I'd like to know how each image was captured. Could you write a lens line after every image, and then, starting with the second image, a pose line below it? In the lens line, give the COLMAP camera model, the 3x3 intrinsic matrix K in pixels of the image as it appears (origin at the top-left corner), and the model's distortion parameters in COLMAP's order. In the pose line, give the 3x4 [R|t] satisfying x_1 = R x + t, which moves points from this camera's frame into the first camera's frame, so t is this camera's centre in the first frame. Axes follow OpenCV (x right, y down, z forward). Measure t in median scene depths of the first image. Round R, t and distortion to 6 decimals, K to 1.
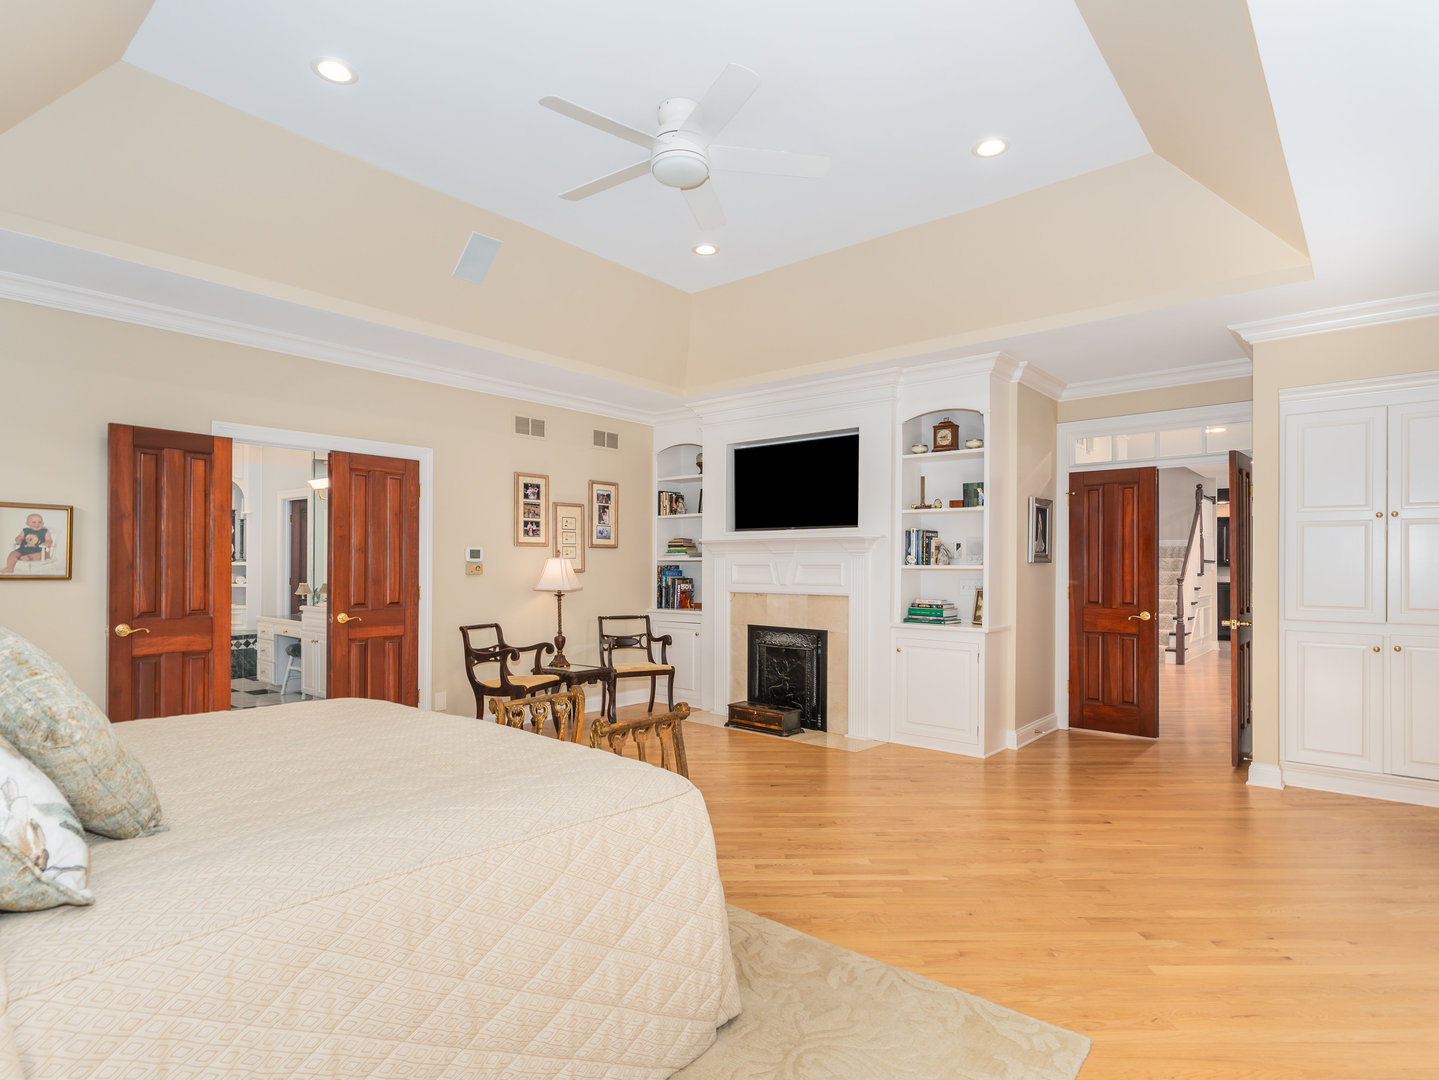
lens RADIAL K [[780.4, 0, 726.8], [0, 780.4, 562.9], [0, 0, 1]] dist [-0.000464, -0.000164]
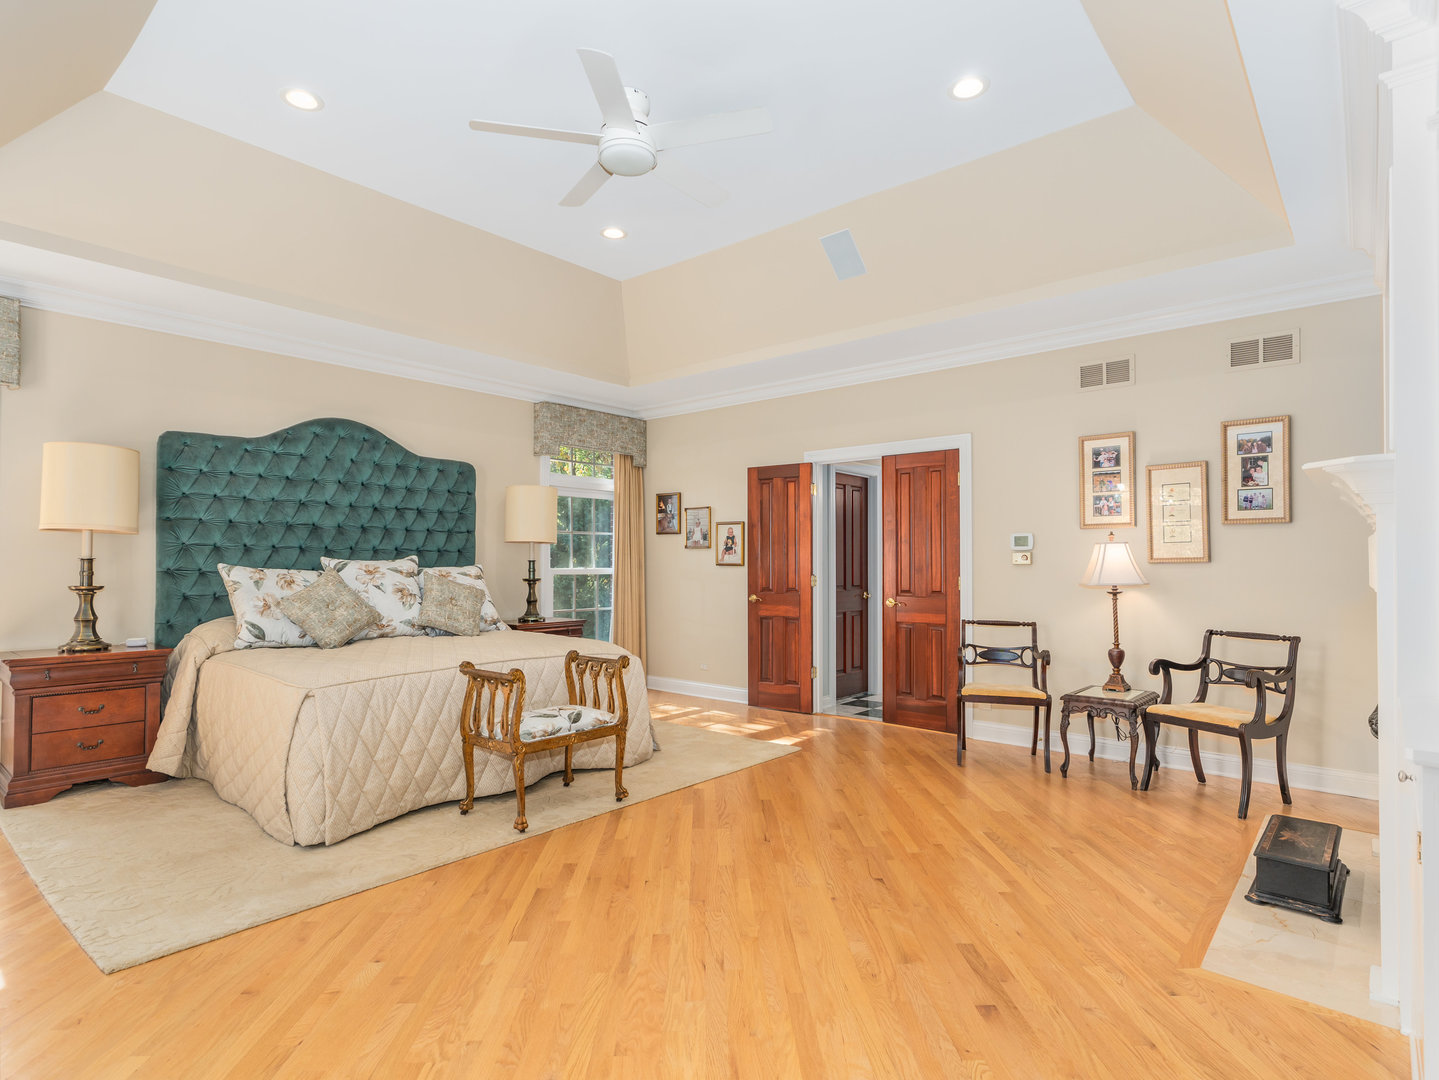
lens RADIAL K [[780.4, 0, 726.8], [0, 780.4, 562.9], [0, 0, 1]] dist [-0.000464, -0.000164]
pose [[-0.011184, -0.003642, -0.999931, 0.532571], [0.005172, 0.999980, -0.003700, 0.013669], [0.999924, -0.005213, -0.011165, 0.647033]]
